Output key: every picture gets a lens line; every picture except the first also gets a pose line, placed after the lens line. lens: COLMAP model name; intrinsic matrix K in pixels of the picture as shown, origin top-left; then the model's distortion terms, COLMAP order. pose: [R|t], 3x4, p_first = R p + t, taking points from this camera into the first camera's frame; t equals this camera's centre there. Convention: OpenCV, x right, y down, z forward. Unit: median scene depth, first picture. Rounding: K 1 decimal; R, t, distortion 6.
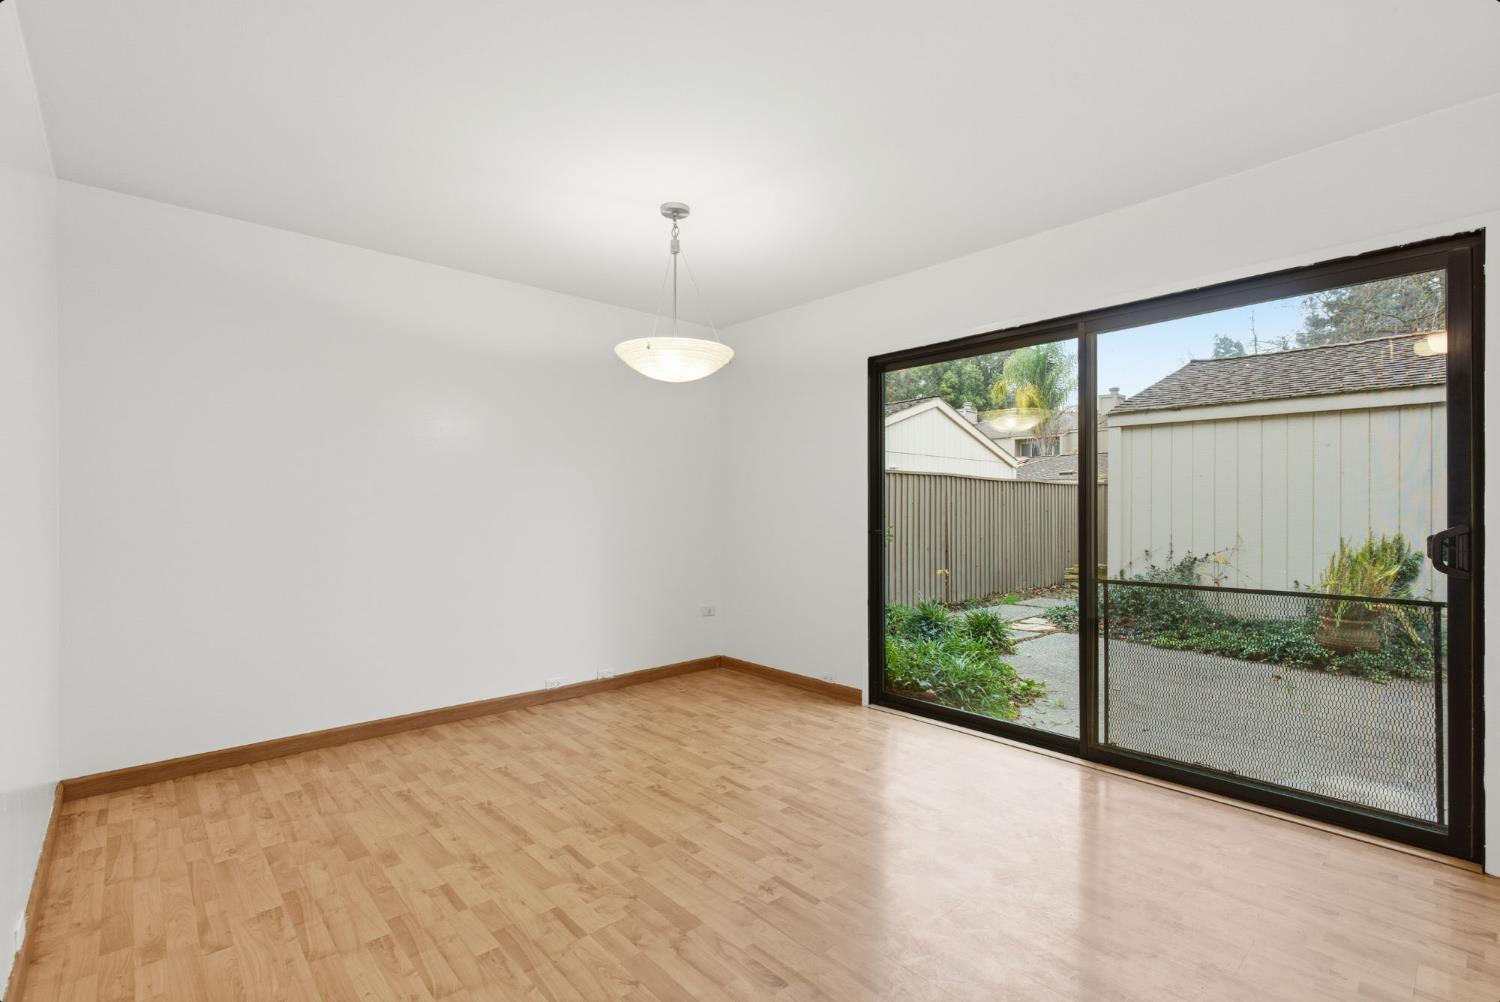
lens RADIAL K [[689.9, 0, 754.9], [0, 689.9, 506.9], [0, 0, 1]] dist [0.002669, 0.000882]
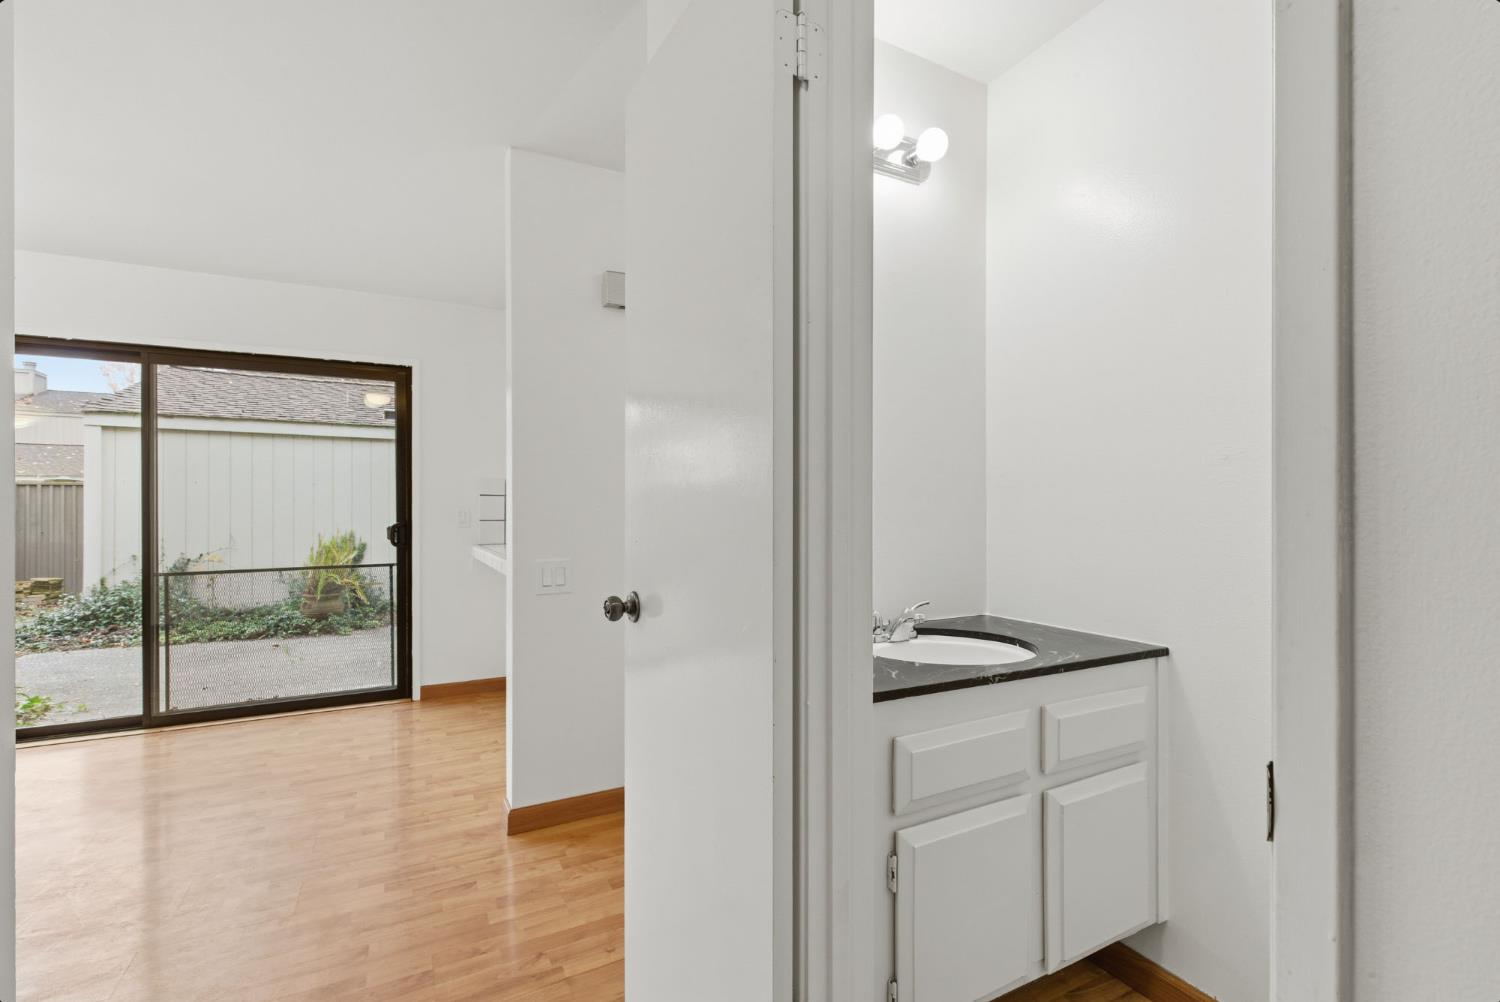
lens RADIAL K [[689.9, 0, 756.6], [0, 689.9, 507.5], [0, 0, 1]] dist [0.002669, 0.000882]
pose [[0.265746, 0.001098, 0.964042, -0.220770], [0.002807, 0.999994, -0.001913, -0.001362], [-0.964039, 0.003214, 0.265742, -0.176223]]
